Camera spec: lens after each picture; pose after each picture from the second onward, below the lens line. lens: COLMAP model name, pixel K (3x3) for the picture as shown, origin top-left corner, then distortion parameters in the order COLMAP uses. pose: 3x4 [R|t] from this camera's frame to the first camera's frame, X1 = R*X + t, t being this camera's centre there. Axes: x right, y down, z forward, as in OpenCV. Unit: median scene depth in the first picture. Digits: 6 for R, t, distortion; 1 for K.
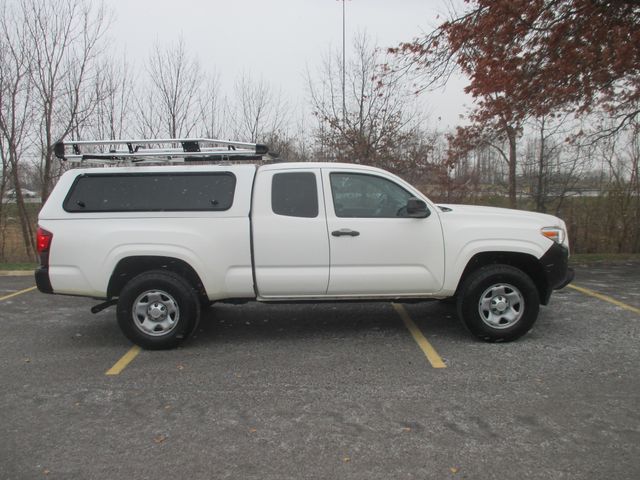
lens RADIAL K [[524.5, 0, 320.0], [0, 524.5, 240.0], [0, 0, 1]] dist [-0.035768, -0.010858]
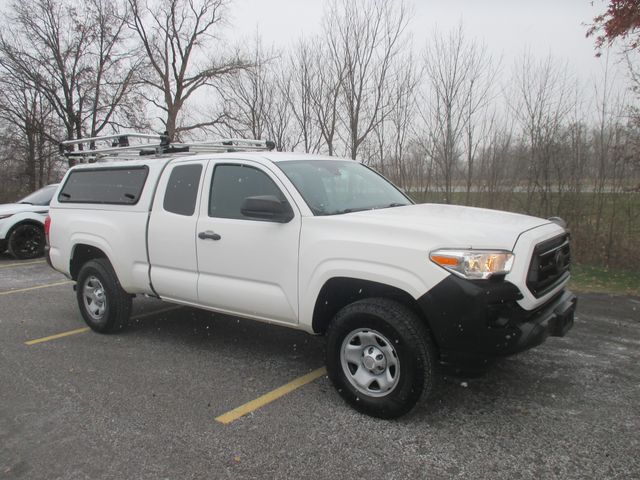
lens RADIAL K [[524.5, 0, 320.0], [0, 524.5, 240.0], [0, 0, 1]] dist [-0.035768, -0.010858]
pose [[0.776978, 0.072208, -0.625373, 0.706941], [-0.061744, 0.997351, 0.038445, -0.049136], [0.626492, 0.008742, 0.779379, 0.448000]]
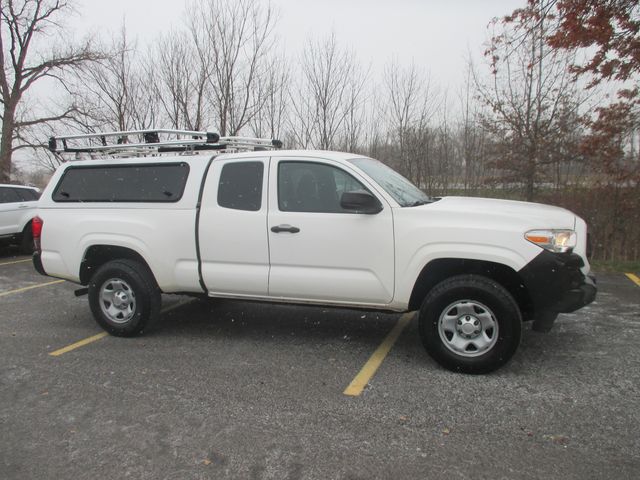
lens RADIAL K [[524.5, 0, 320.0], [0, 524.5, 240.0], [0, 0, 1]] dist [-0.035768, -0.010858]
pose [[0.930766, 0.039746, -0.363450, 0.424000], [-0.032697, 0.999139, 0.025529, -0.019147], [0.364152, -0.011877, 0.931264, 0.186990]]
